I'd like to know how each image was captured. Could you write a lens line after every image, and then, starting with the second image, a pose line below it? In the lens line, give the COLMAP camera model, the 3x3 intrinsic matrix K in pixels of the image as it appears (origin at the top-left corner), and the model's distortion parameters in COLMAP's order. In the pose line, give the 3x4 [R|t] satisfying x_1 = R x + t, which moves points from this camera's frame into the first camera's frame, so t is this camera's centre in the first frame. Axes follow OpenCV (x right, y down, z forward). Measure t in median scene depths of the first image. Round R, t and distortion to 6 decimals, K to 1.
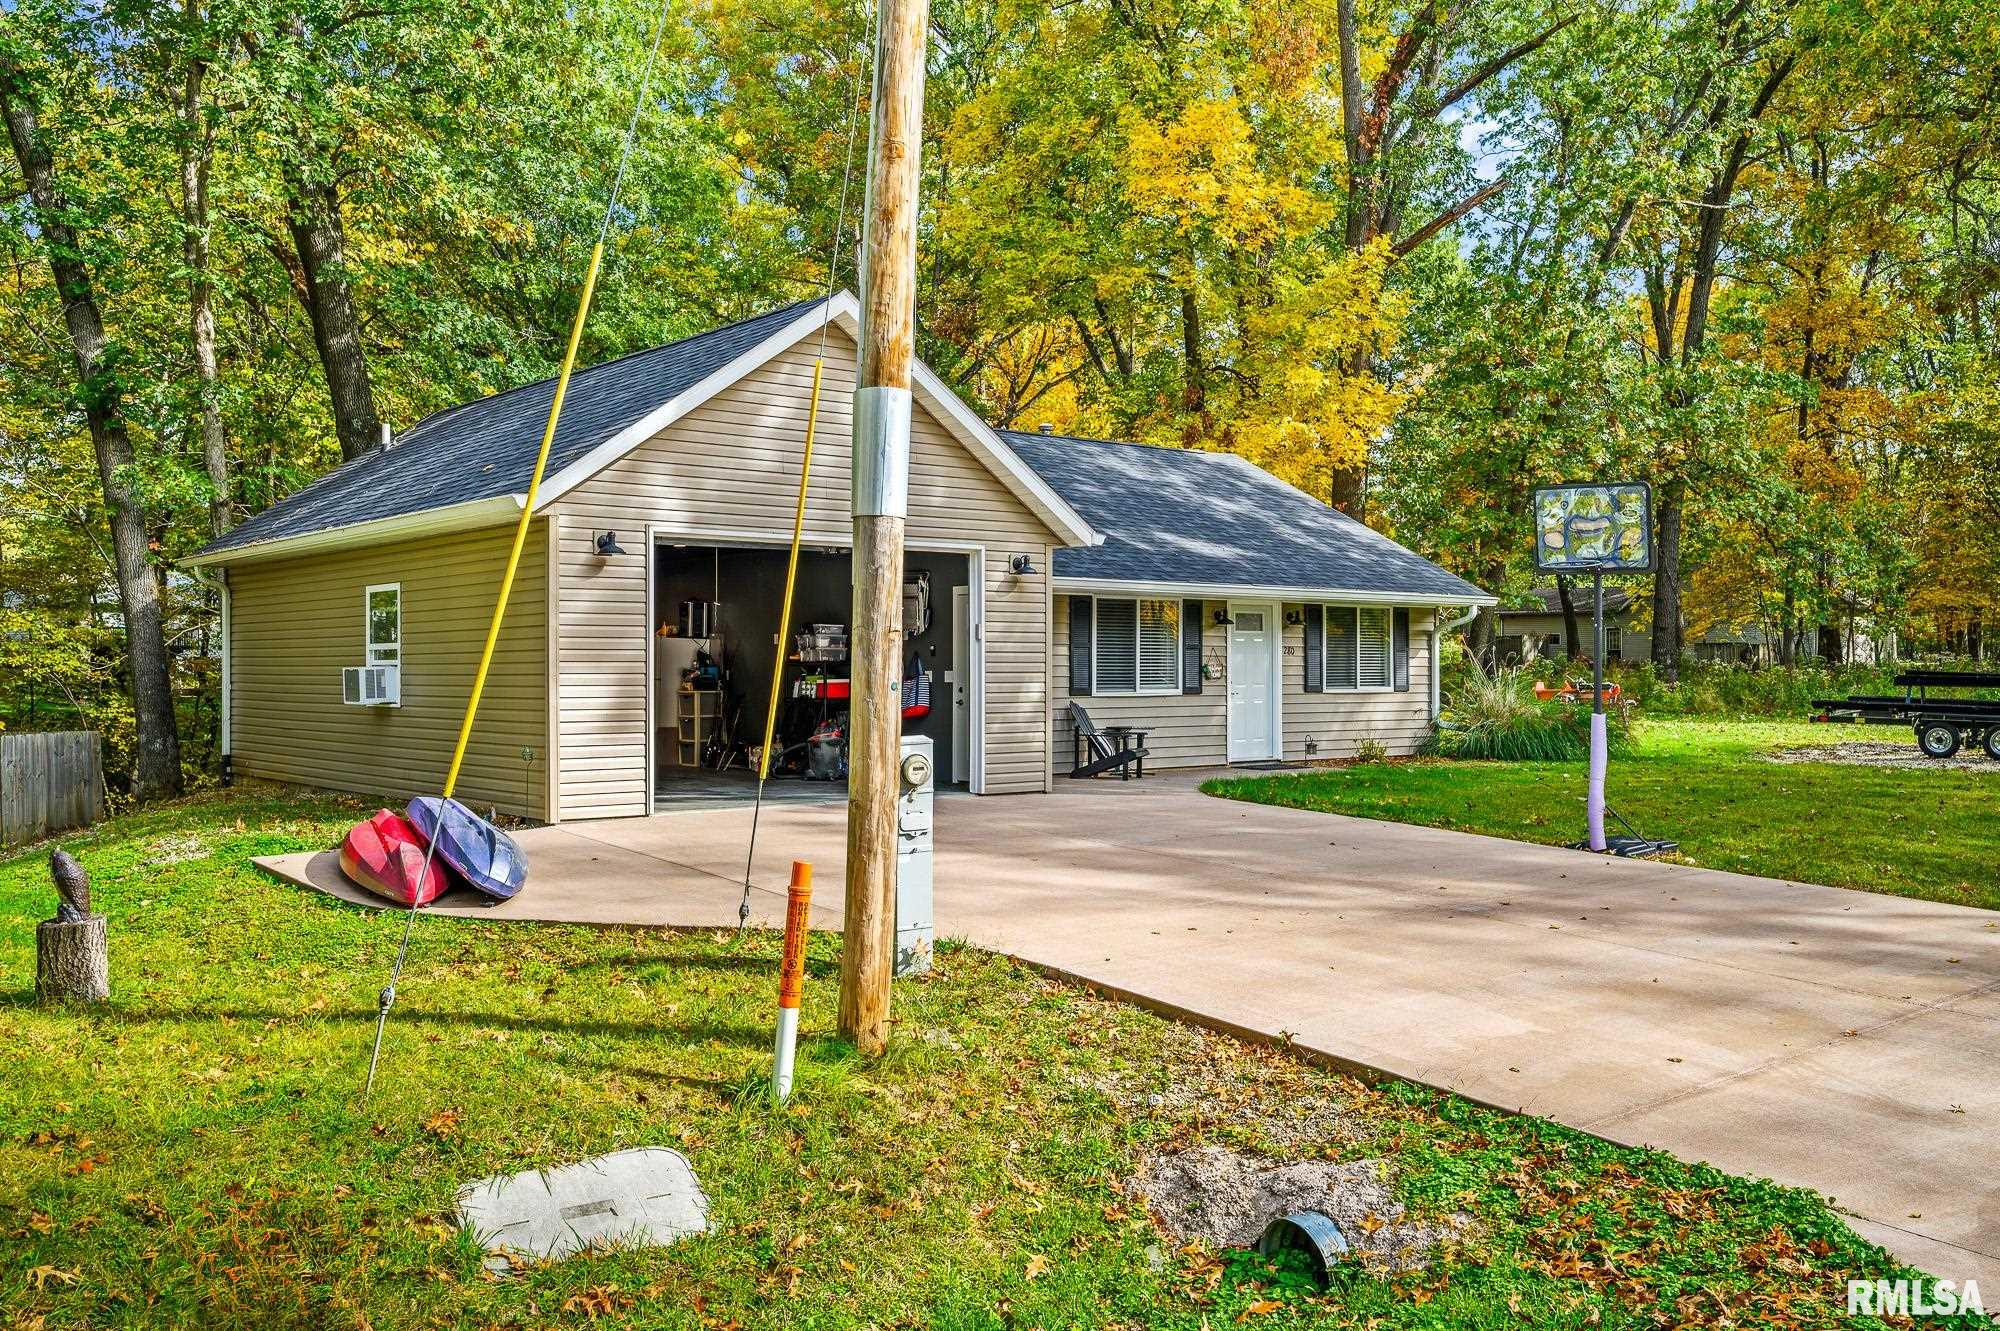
lens RADIAL K [[1643.7, 0, 941.0], [0, 1643.7, 664.7], [0, 0, 1]] dist [-0.001735, -0.003207]
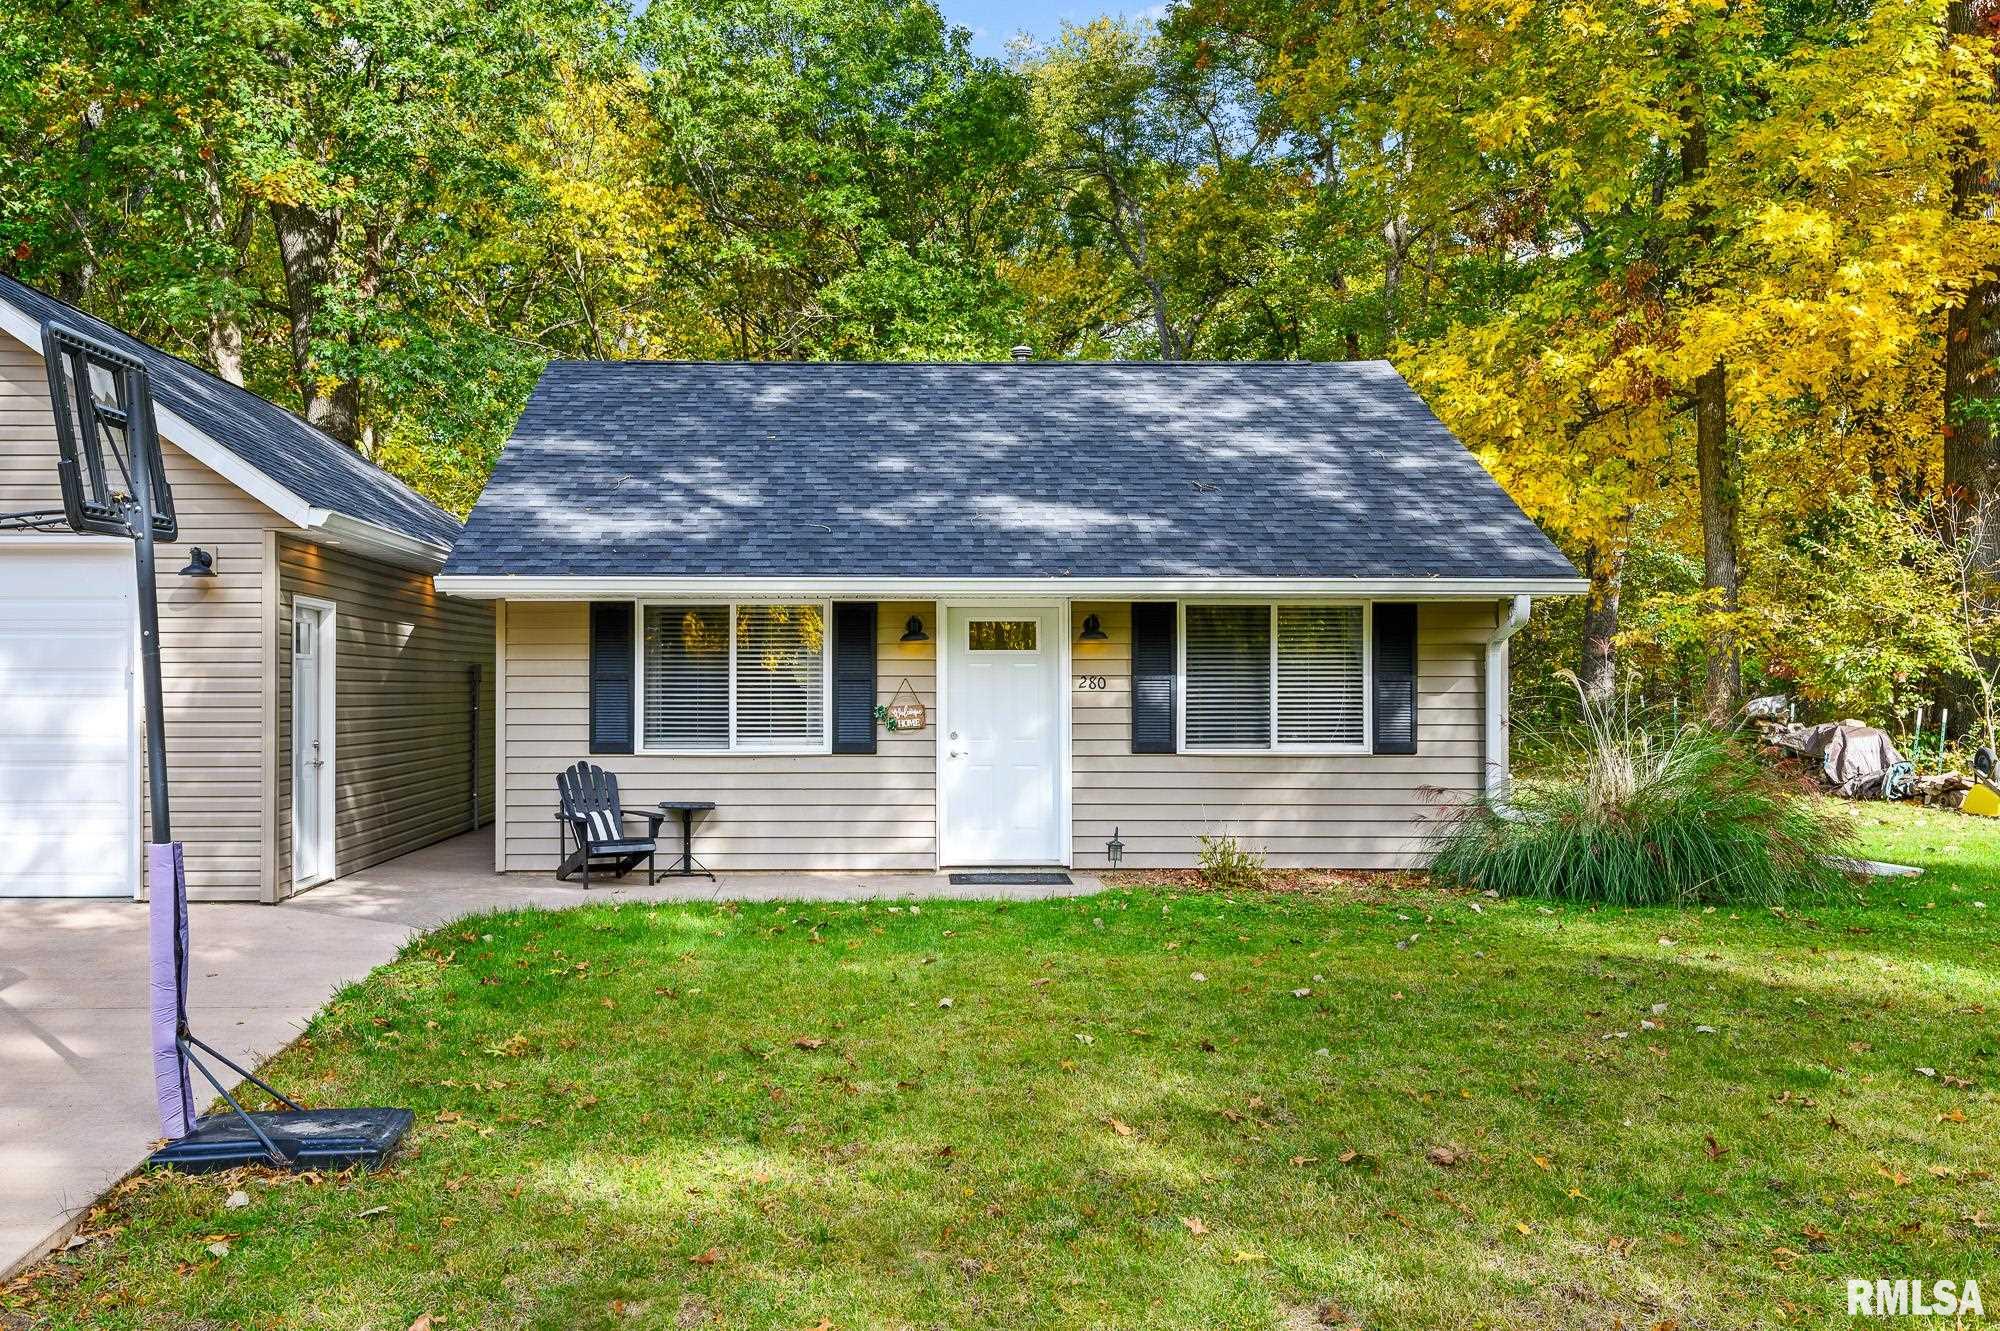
lens RADIAL K [[1643.7, 0, 941.0], [0, 1643.7, 664.7], [0, 0, 1]] dist [-0.001735, -0.003207]
pose [[0.793693, -0.007044, -0.608278, 0.529765], [0.001030, 0.999947, -0.010235, -0.008844], [0.608318, 0.007497, 0.793658, 0.495862]]
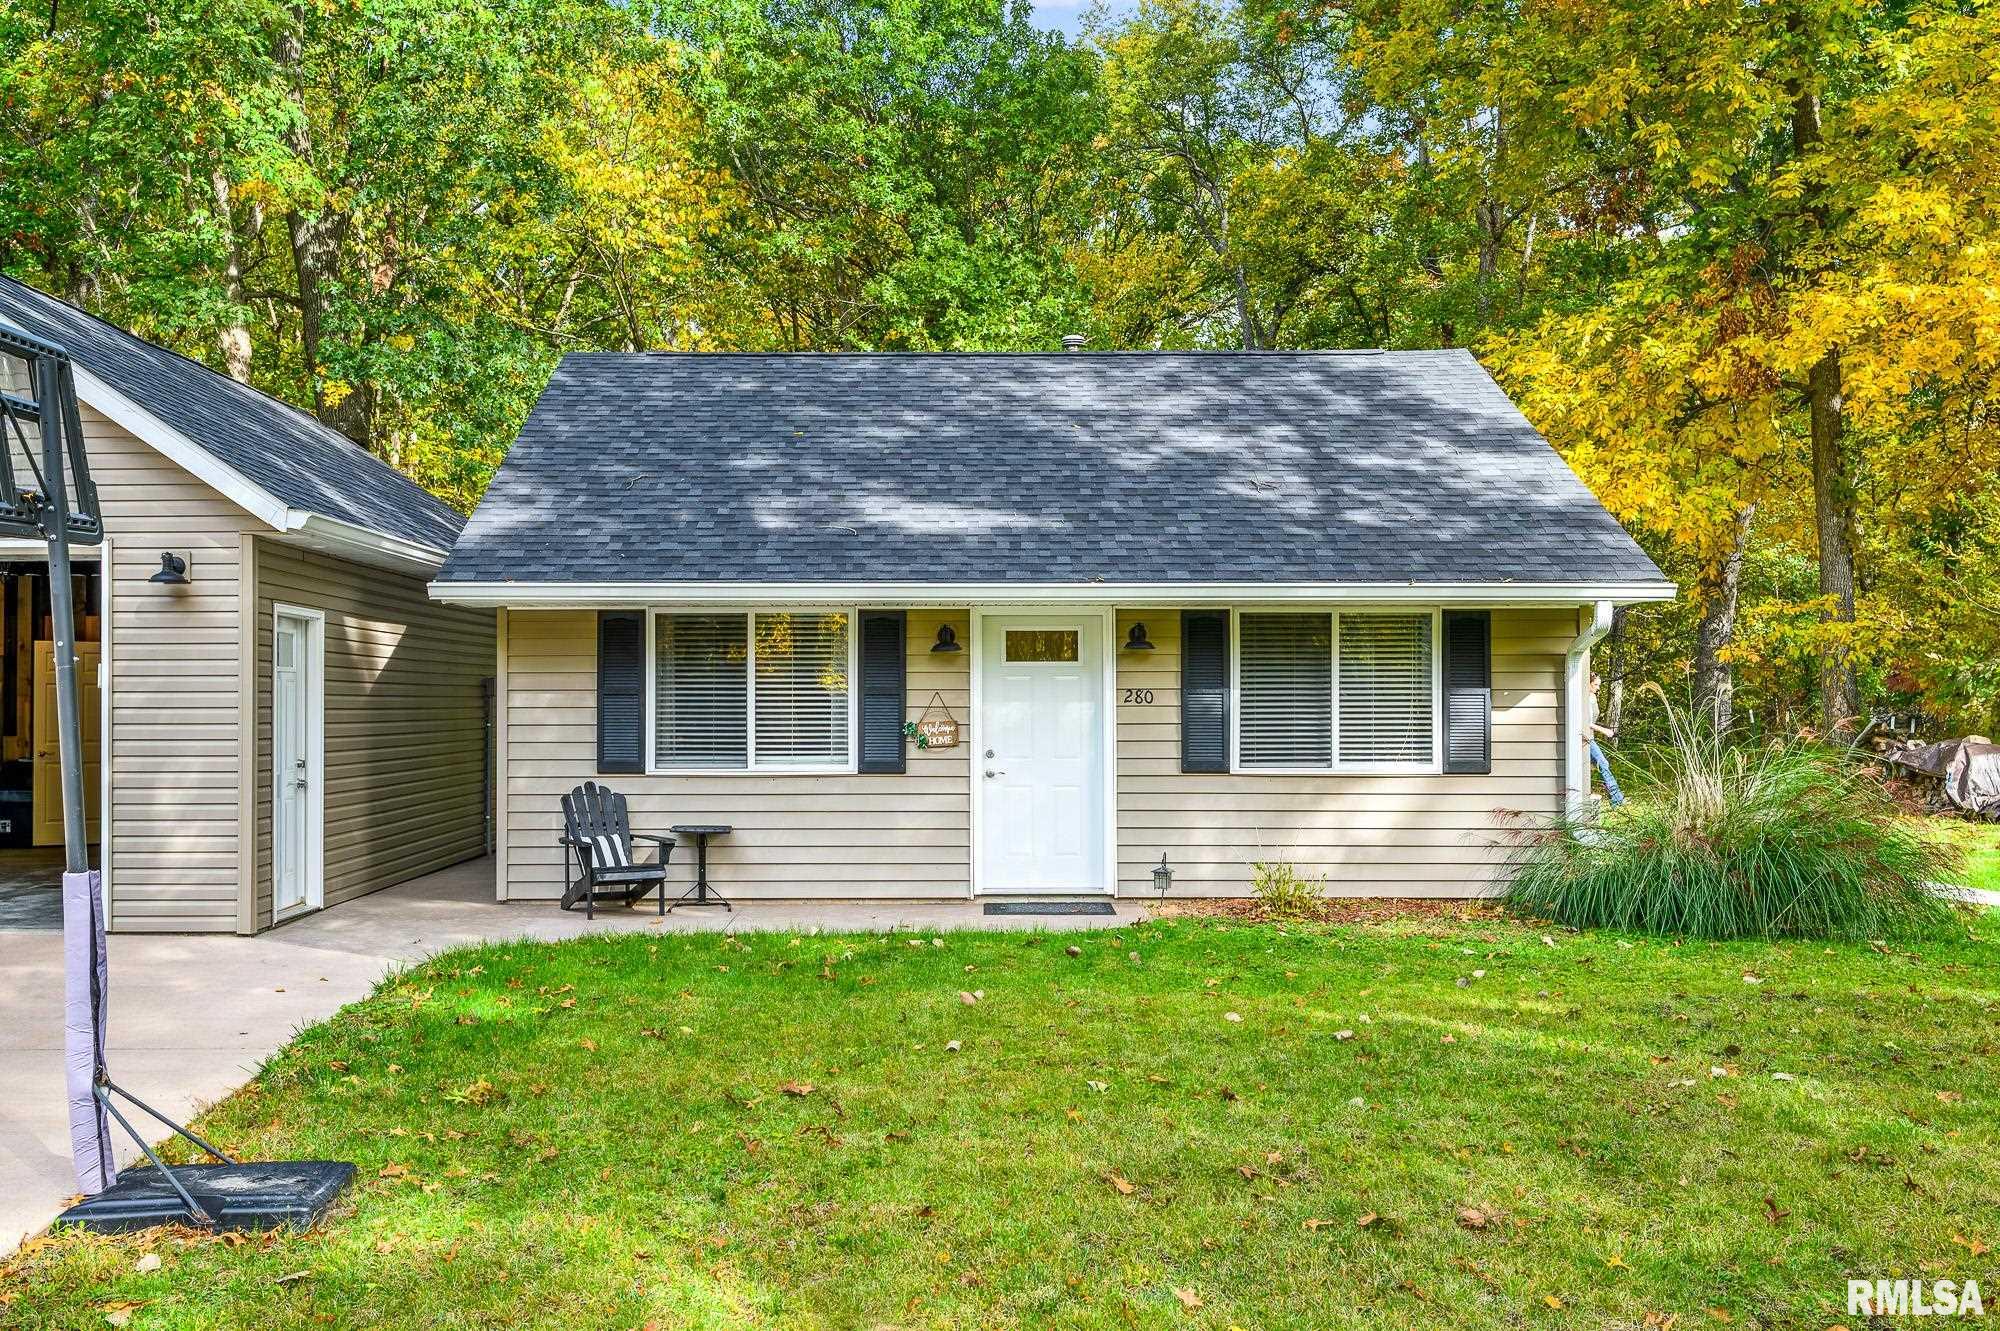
lens RADIAL K [[1745.1, 0, 1000.0], [0, 1745.1, 665.5], [0, 0, 1]] dist [-0.004022, 0.002366]
pose [[0.785524, -0.012131, -0.618712, 0.536945], [0.001921, 0.999851, -0.017166, -0.008848], [0.618828, 0.012295, 0.785431, 0.512846]]
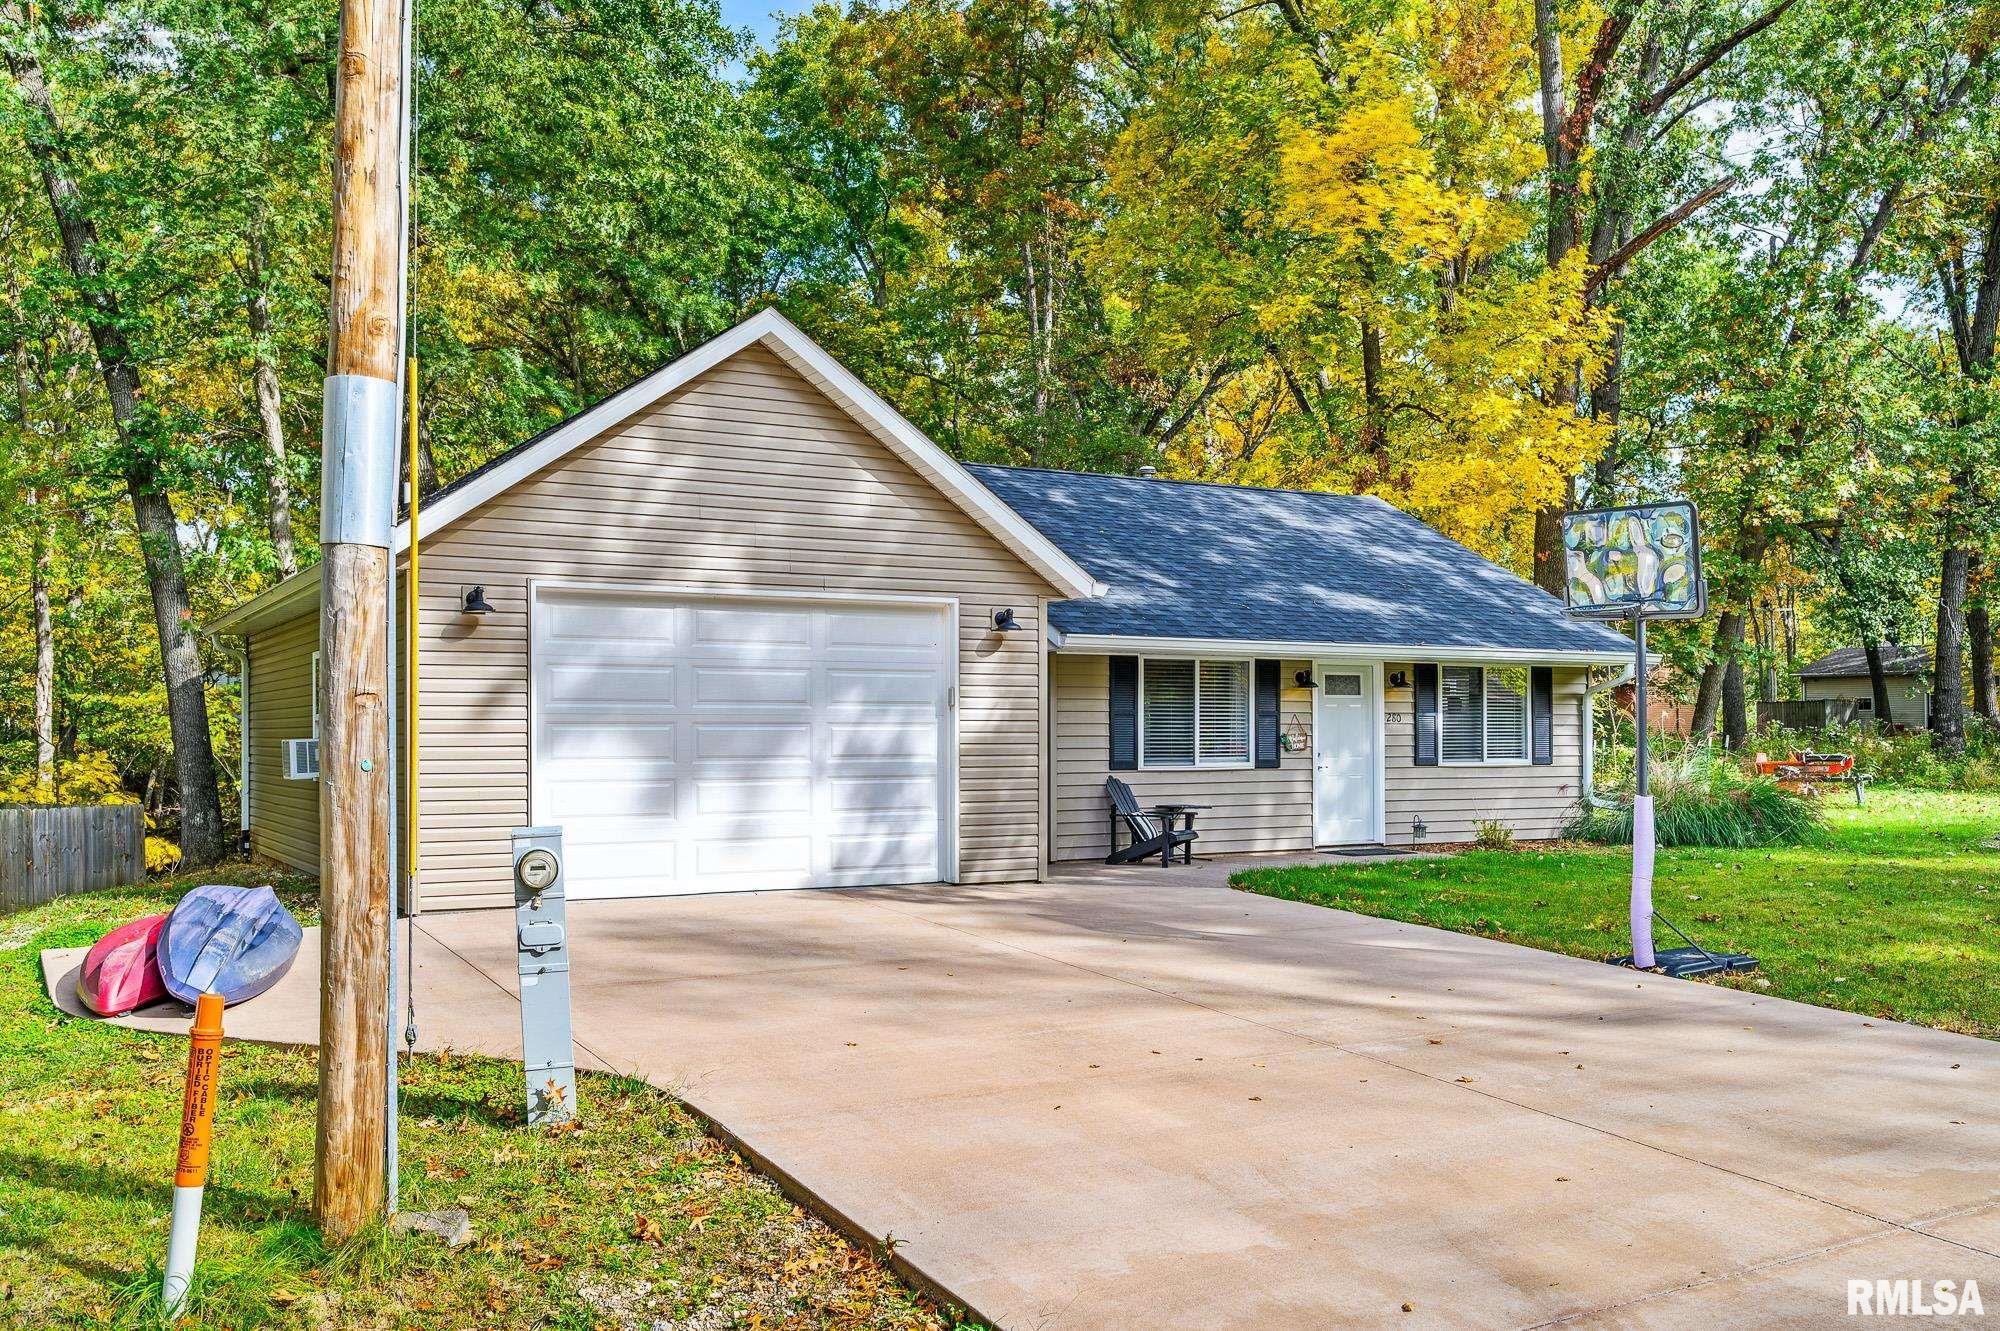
lens RADIAL K [[1667.7, 0, 950.7], [0, 1667.7, 735.9], [0, 0, 1]] dist [-0.003486, -0.010076]
pose [[0.986380, -0.002779, -0.164462, 0.125832], [0.002956, 0.999995, 0.000832, -0.000253], [0.164459, -0.001307, 0.986383, 0.095093]]
